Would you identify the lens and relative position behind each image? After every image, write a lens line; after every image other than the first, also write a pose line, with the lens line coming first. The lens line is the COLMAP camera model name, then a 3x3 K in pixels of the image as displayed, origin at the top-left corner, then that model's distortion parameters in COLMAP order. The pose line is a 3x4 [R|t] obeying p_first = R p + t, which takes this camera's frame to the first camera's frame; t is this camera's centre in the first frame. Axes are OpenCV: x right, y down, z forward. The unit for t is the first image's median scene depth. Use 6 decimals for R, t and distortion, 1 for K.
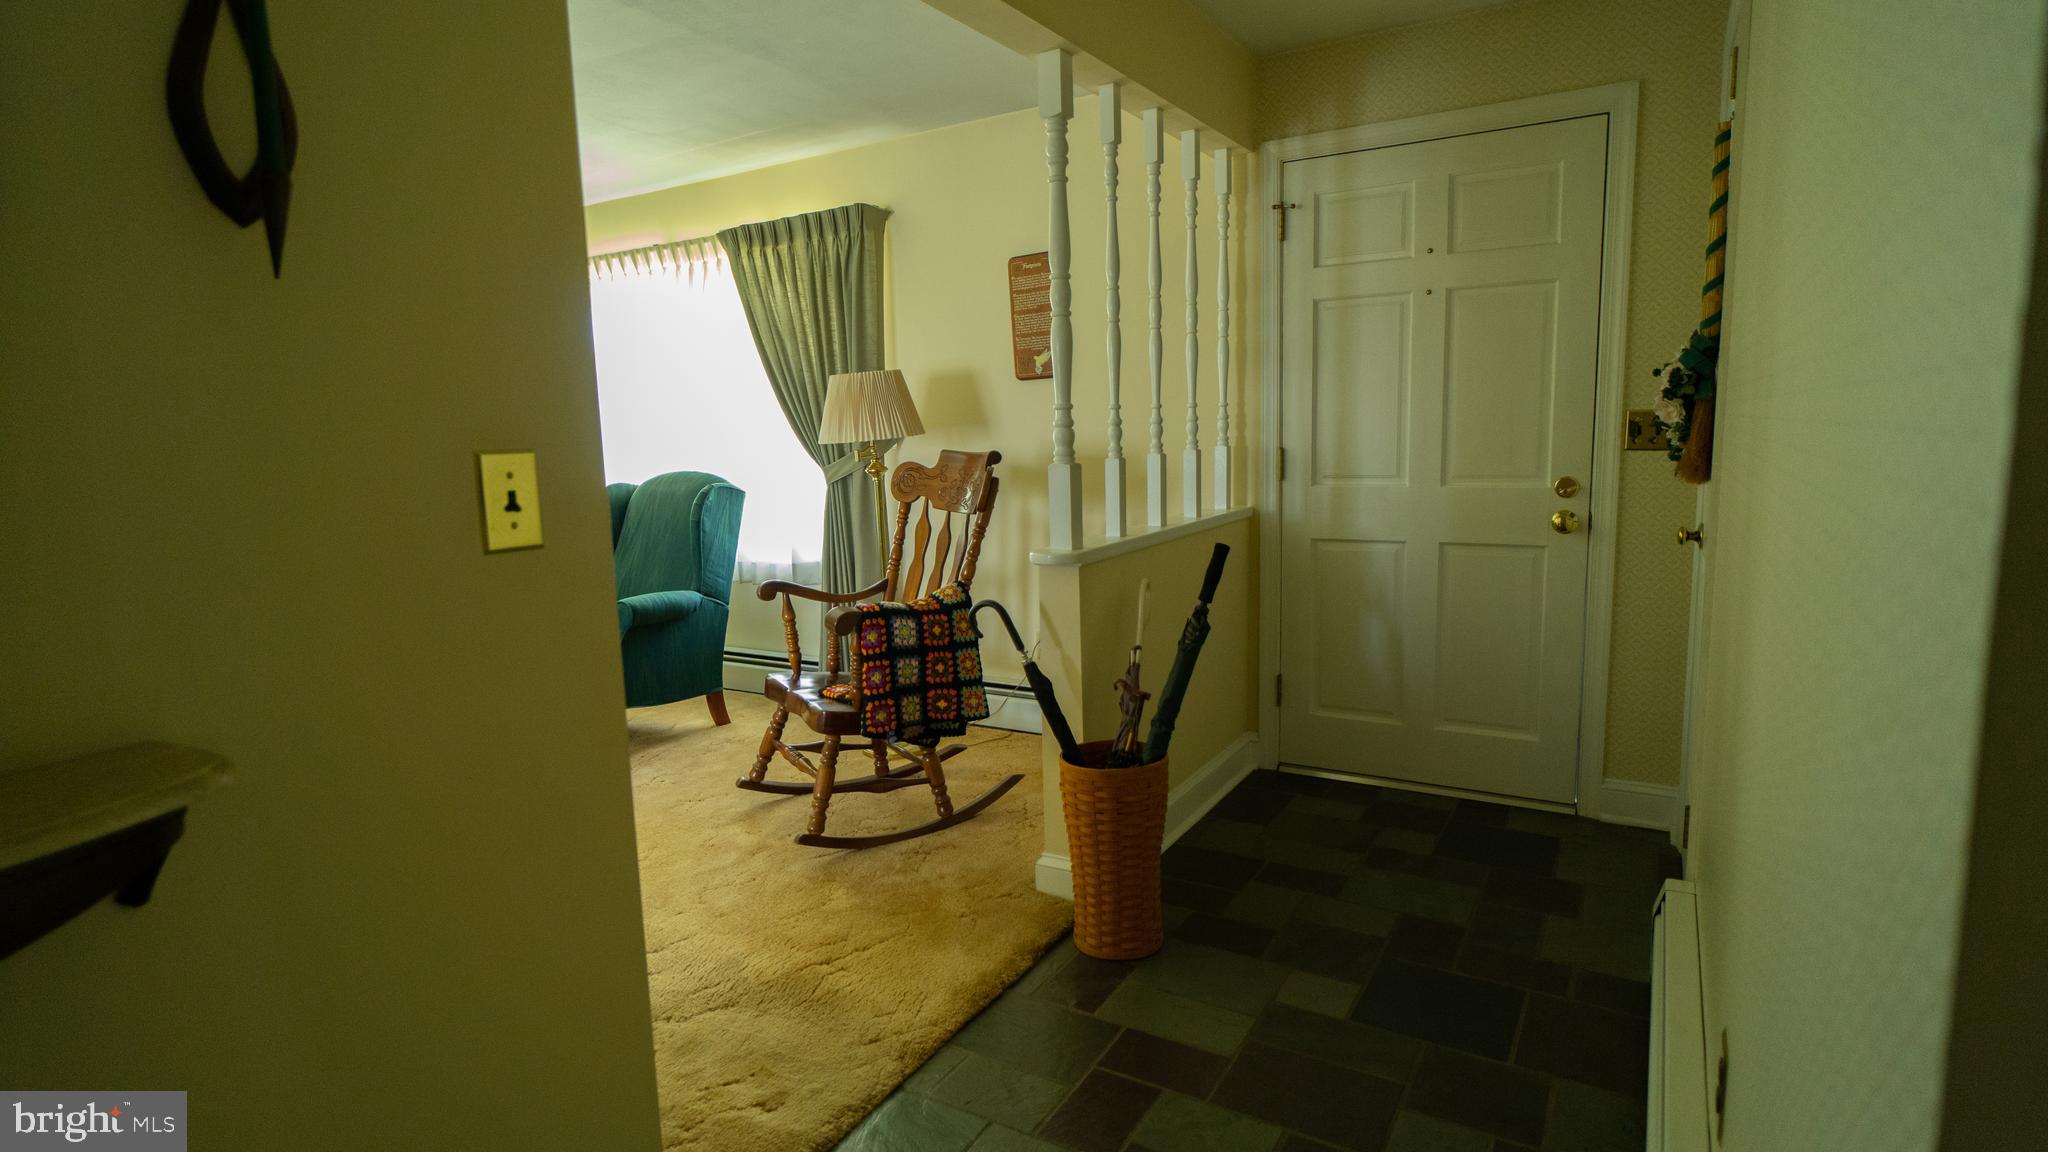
lens RADIAL K [[1046.4, 0, 1028.9], [0, 1046.4, 575.1], [0, 0, 1]] dist [-0.004054, 0.002241]
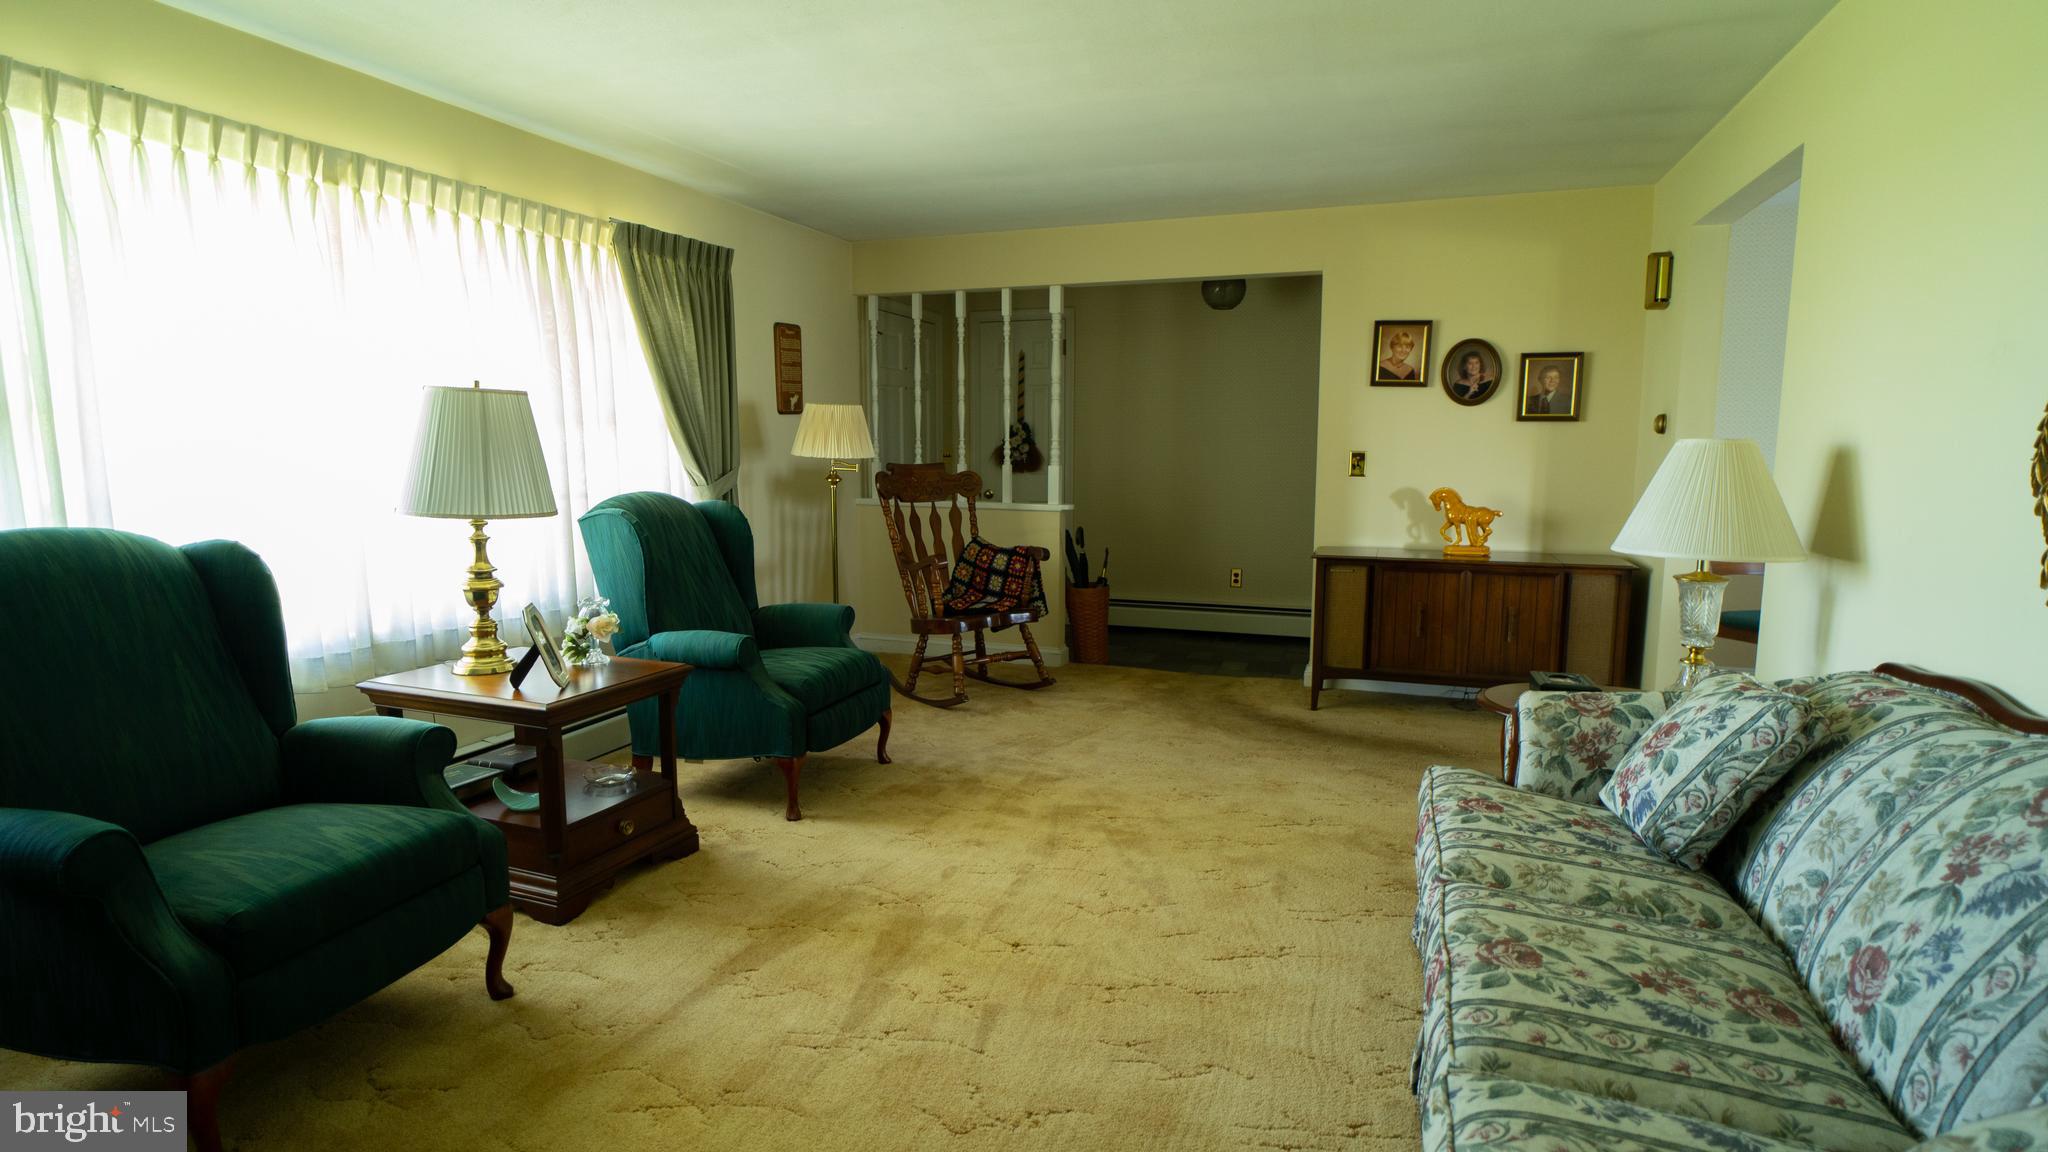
lens RADIAL K [[1046.4, 0, 1017.3], [0, 1046.4, 574.9], [0, 0, 1]] dist [-0.004054, 0.002241]
pose [[-0.182835, -0.095849, 0.978460, -1.413854], [0.137856, 0.982904, 0.122045, -0.106568], [-0.973430, 0.157201, -0.166496, 0.974510]]
